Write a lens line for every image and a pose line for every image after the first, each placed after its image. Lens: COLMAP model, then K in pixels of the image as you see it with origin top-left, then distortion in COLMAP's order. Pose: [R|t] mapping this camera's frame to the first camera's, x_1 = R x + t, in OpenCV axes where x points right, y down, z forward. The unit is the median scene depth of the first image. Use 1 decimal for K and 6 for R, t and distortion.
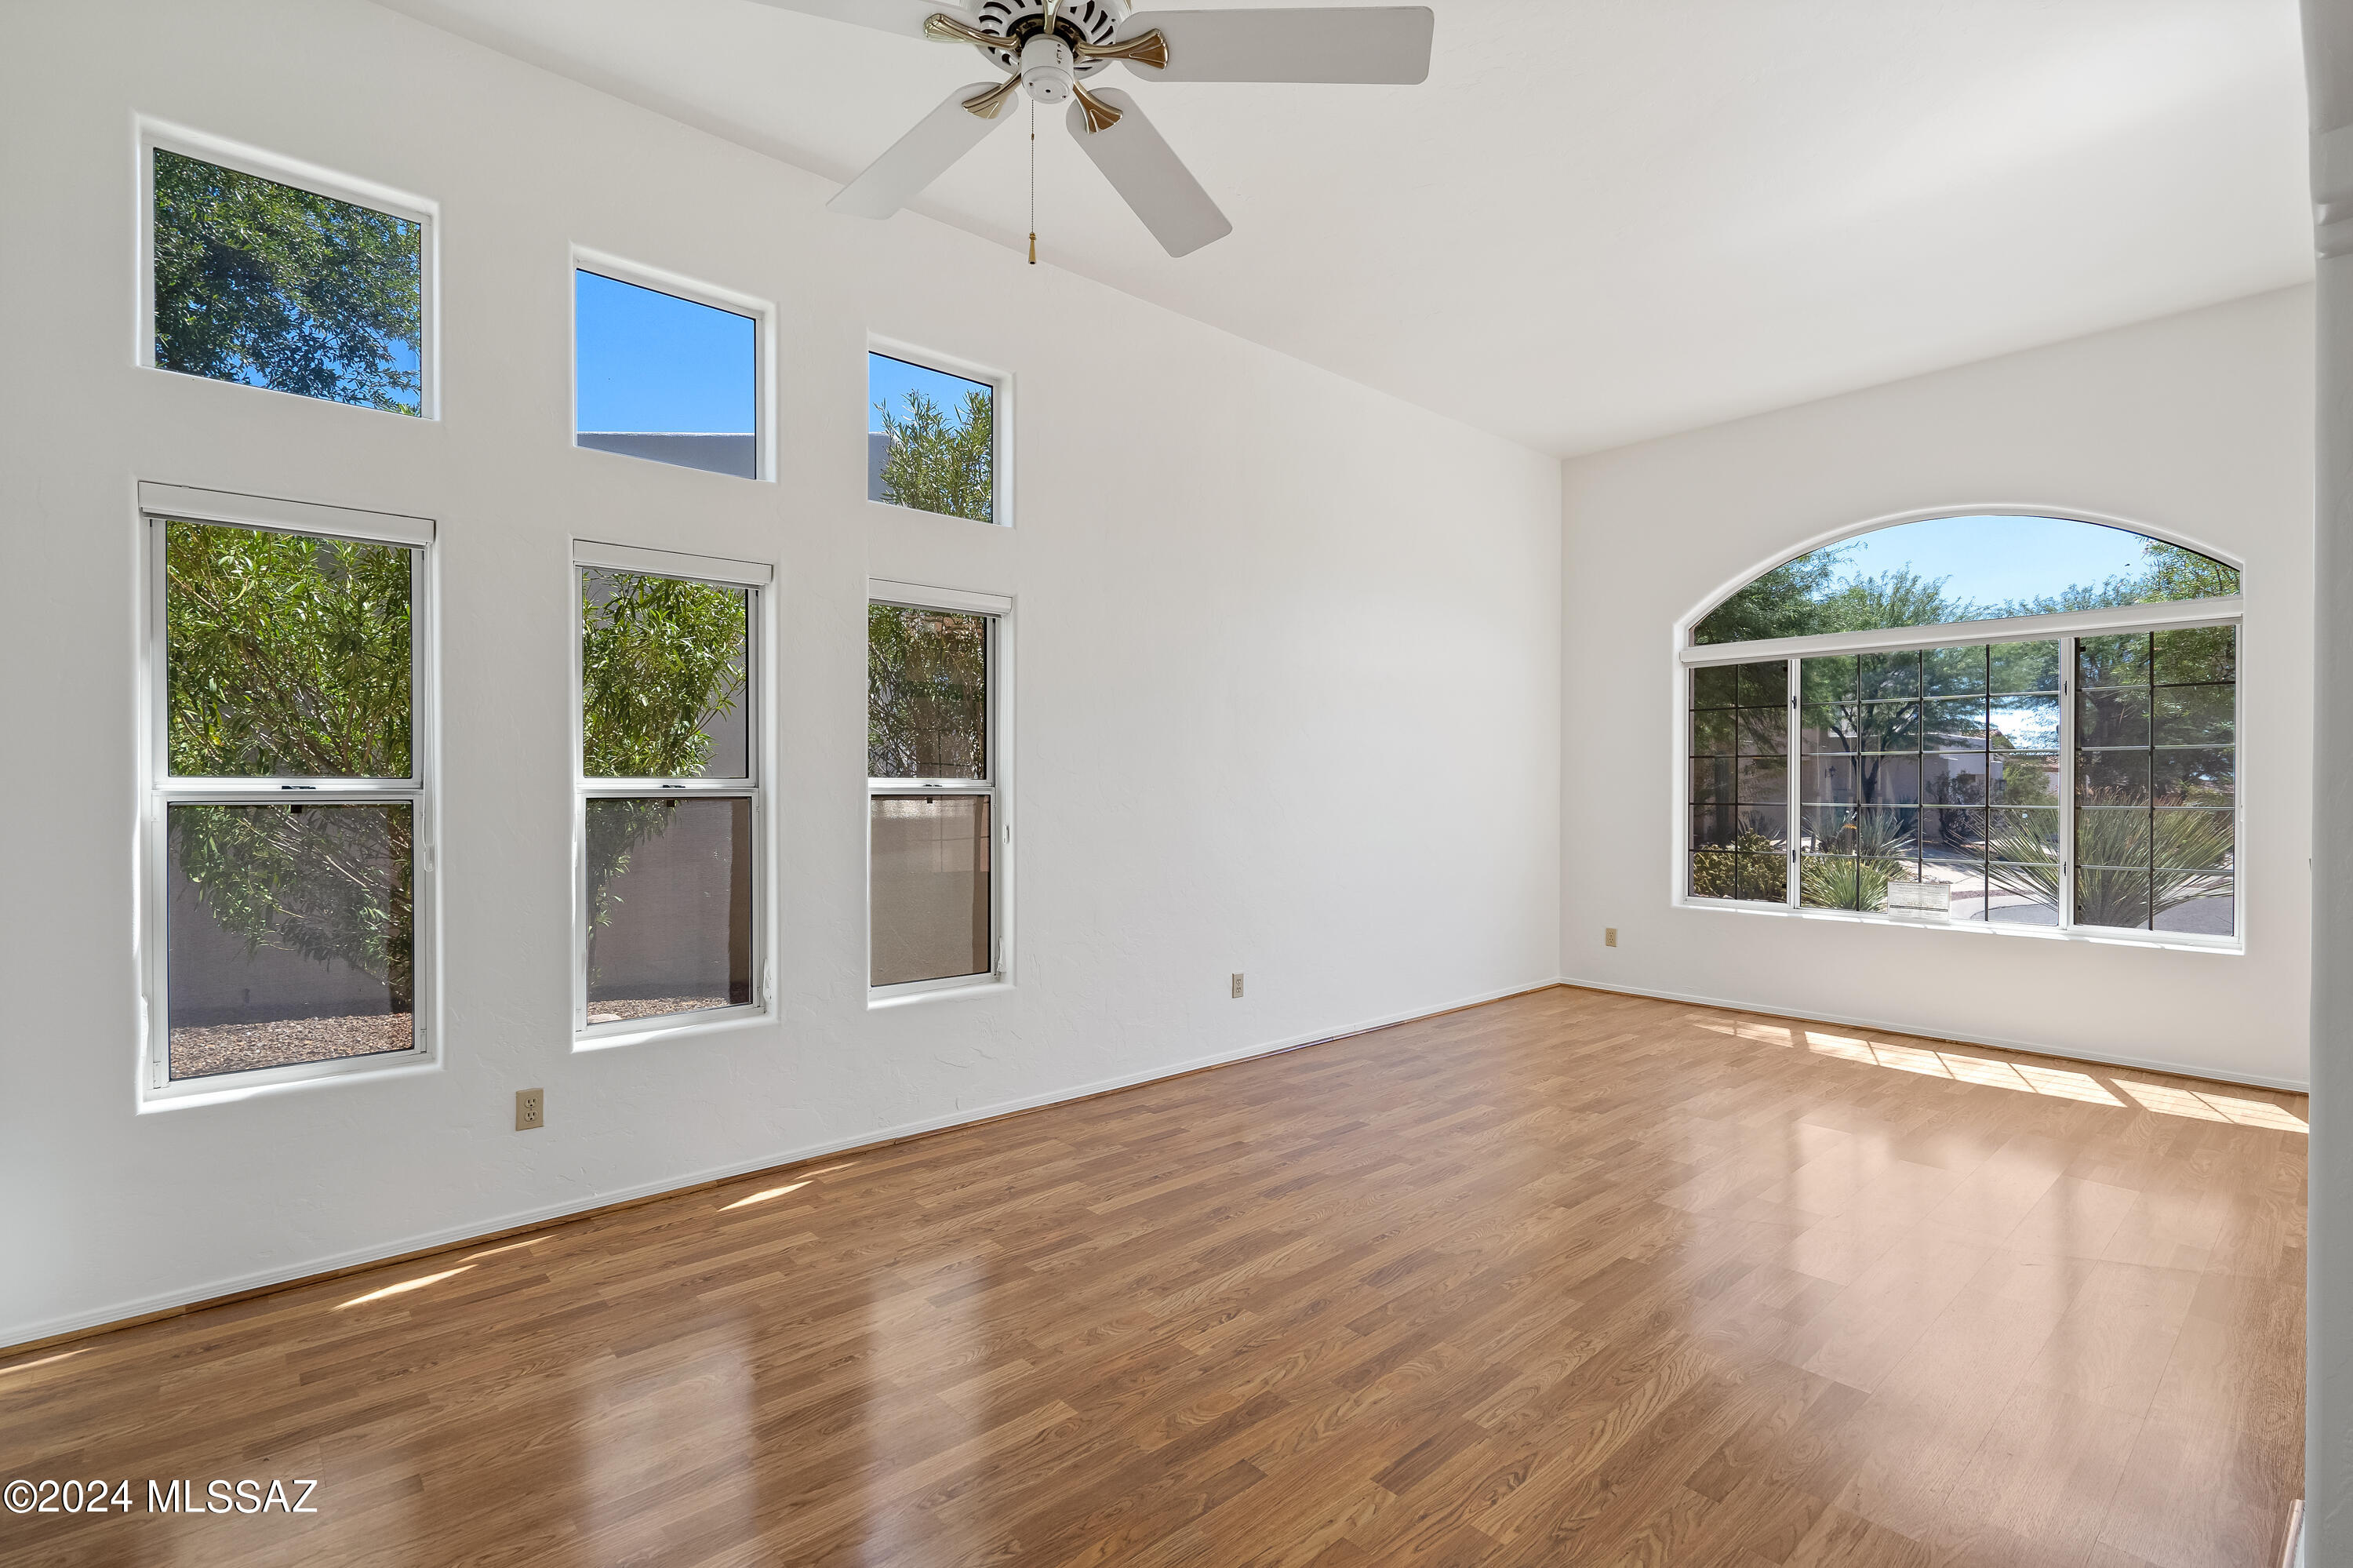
lens RADIAL K [[1089.2, 0, 1169.6], [0, 1089.2, 792.4], [0, 0, 1]] dist [-0.003326, 0.000835]
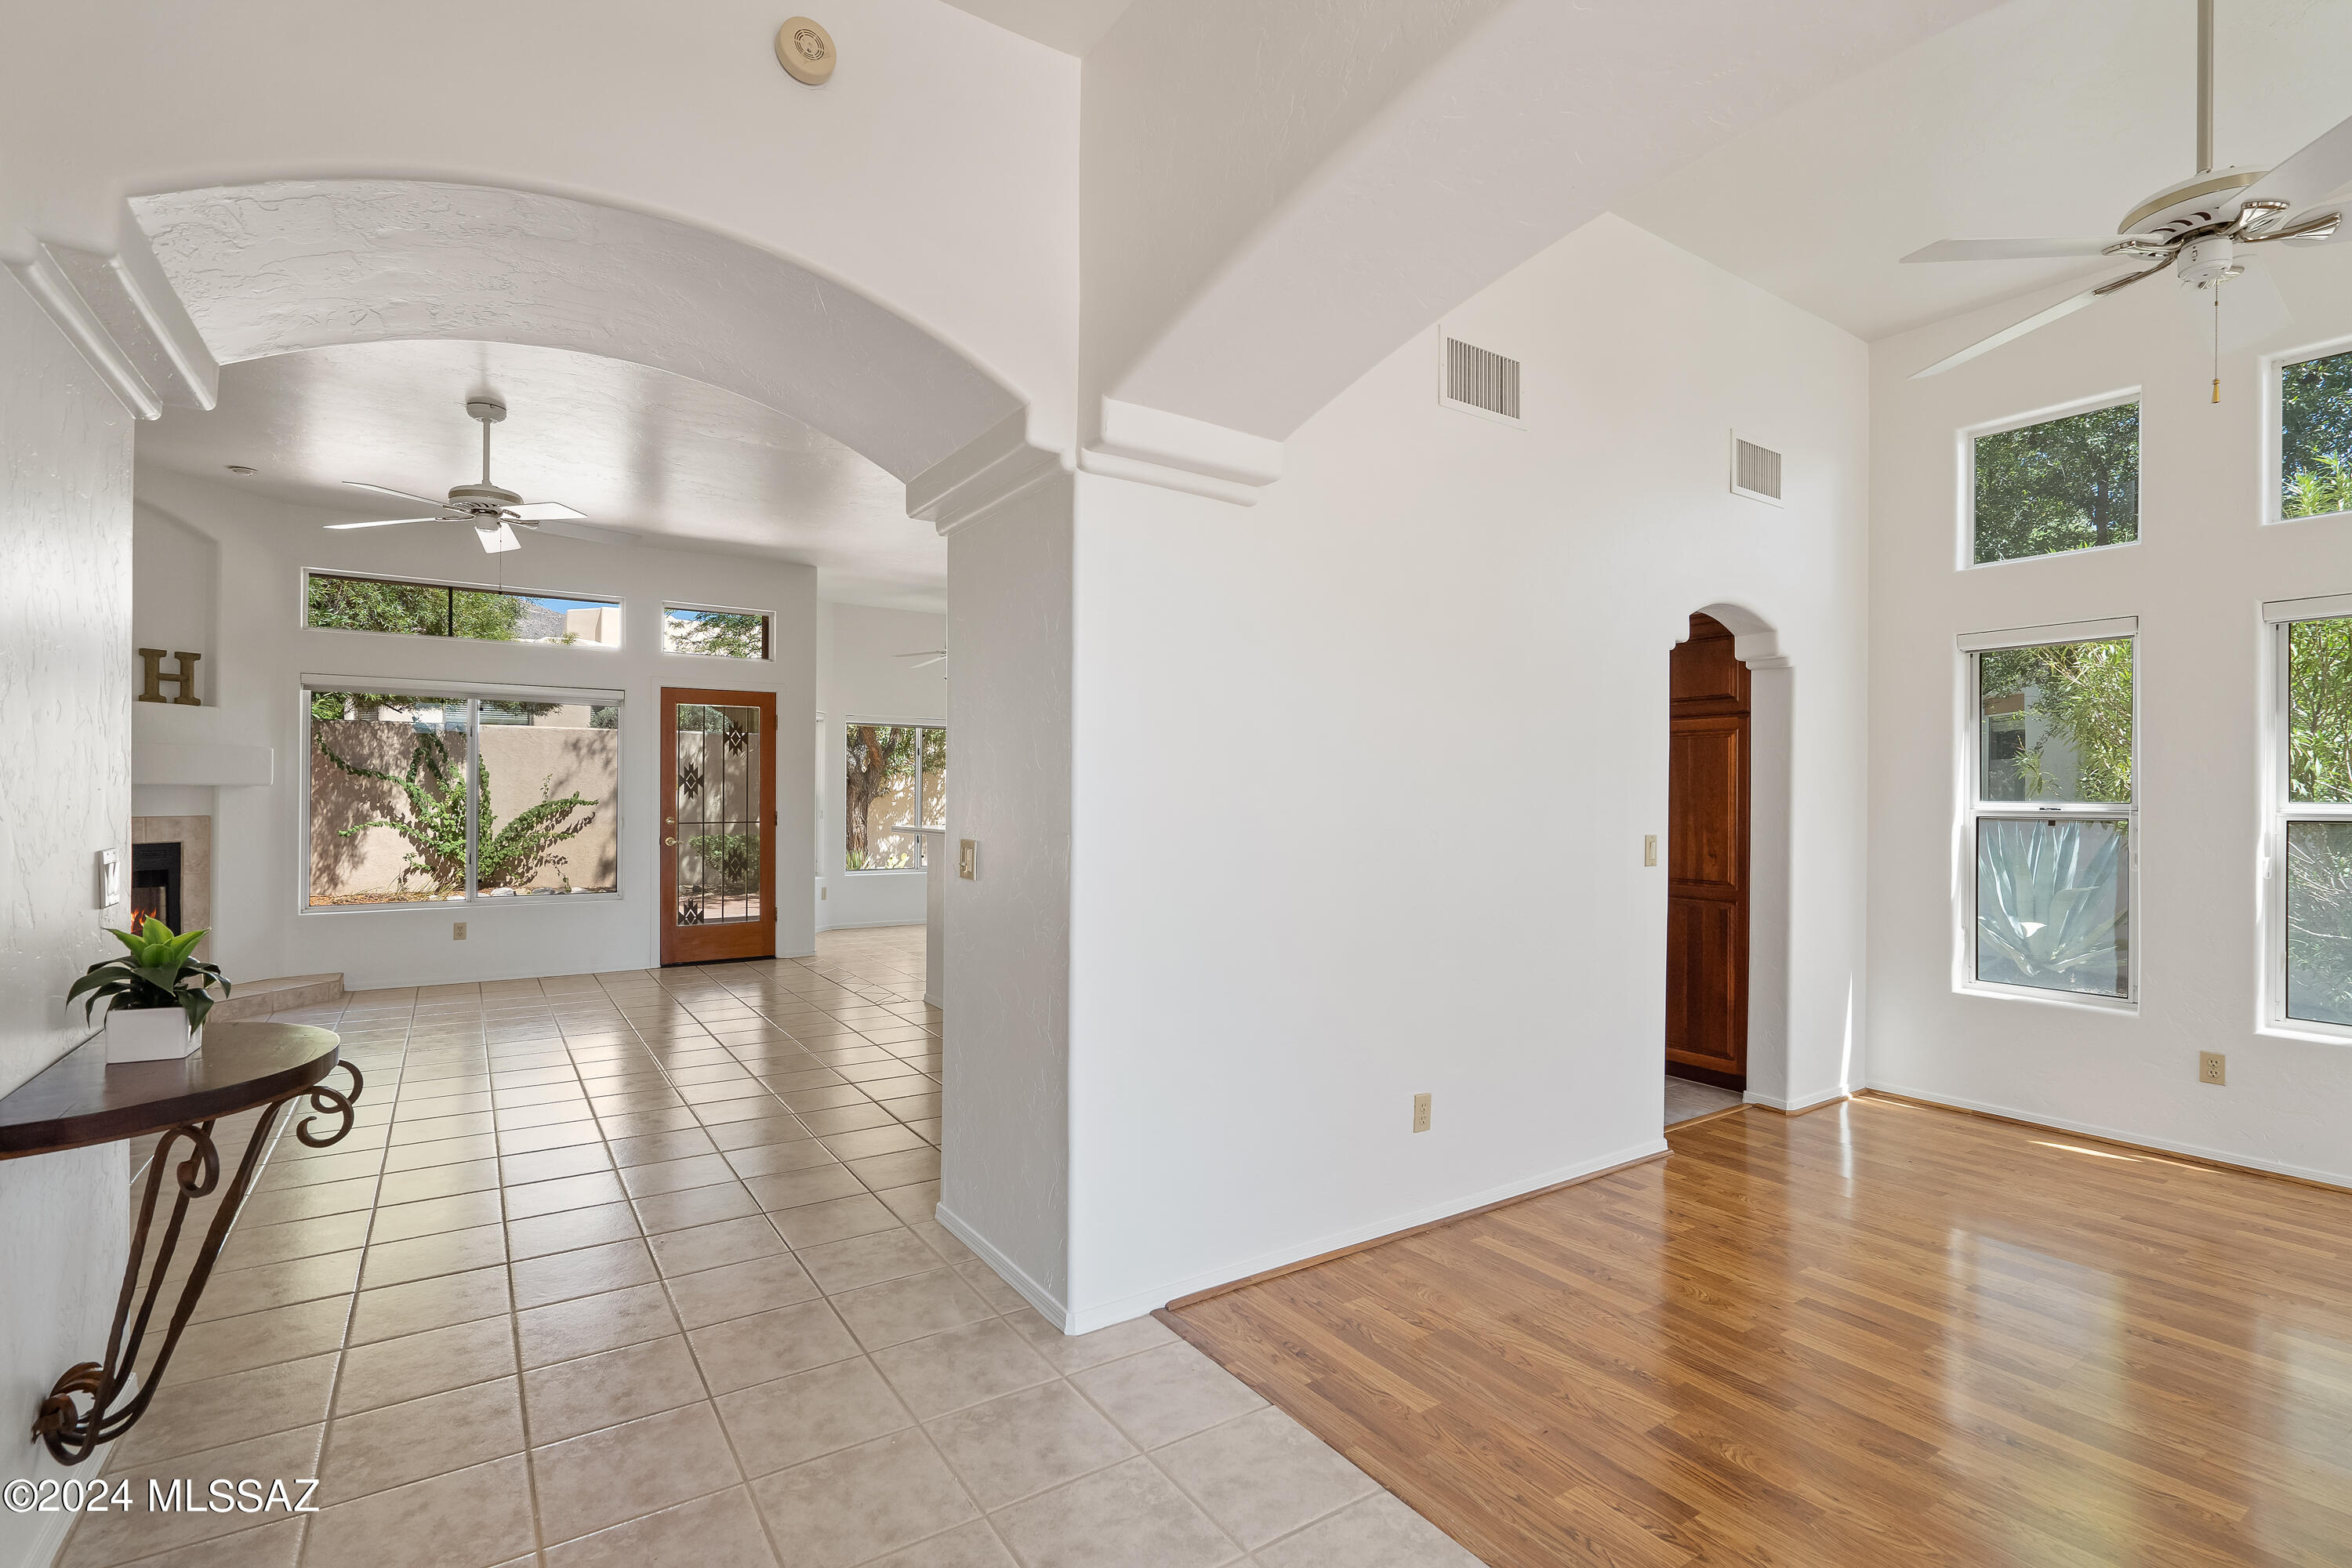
lens RADIAL K [[1088.7, 0, 1182.6], [0, 1088.7, 796.7], [0, 0, 1]] dist [-0.003326, 0.000835]
pose [[-0.132518, -0.000308, -0.991181, 0.659097], [-0.011495, 0.999933, 0.001226, -0.007426], [0.991114, 0.011556, -0.132513, -0.011075]]
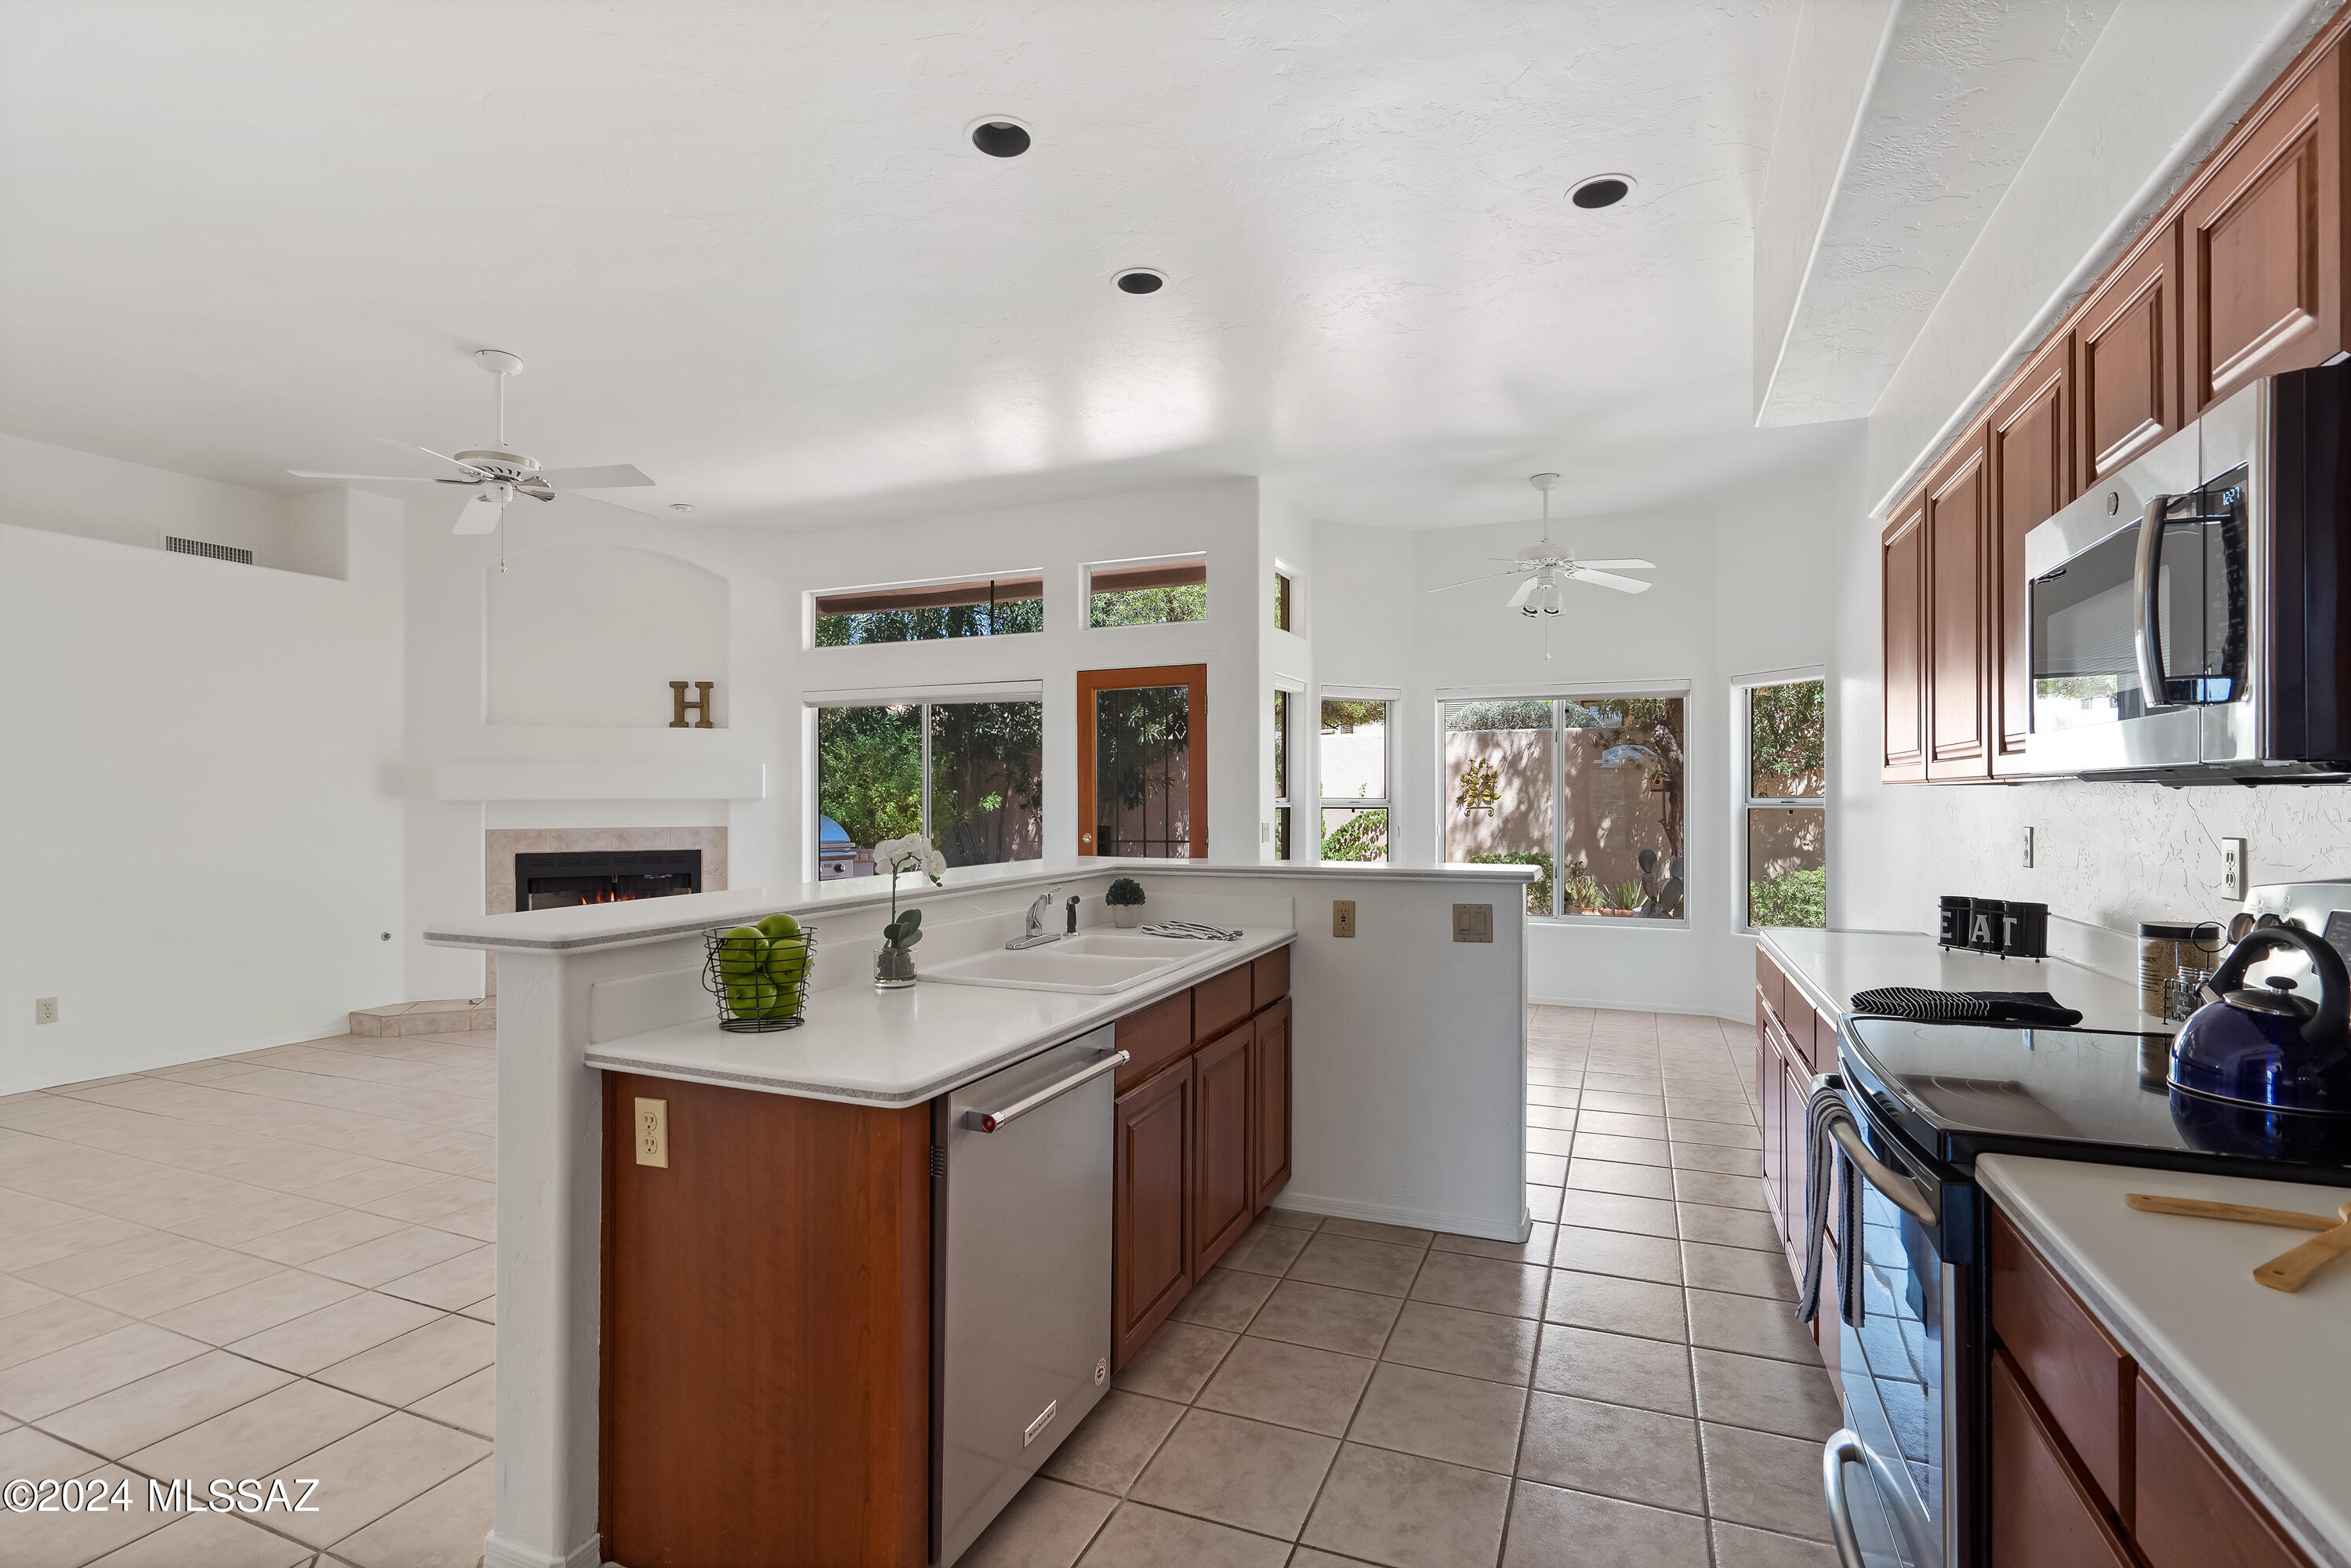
lens RADIAL K [[1088.3, 0, 1197.7], [0, 1088.3, 807.8], [0, 0, 1]] dist [-0.003326, 0.000835]
pose [[-0.894359, 0.004422, -0.447329, -0.687257], [-0.000759, 0.999935, 0.011403, -0.013578], [0.447350, 0.010538, -0.894297, 0.306674]]
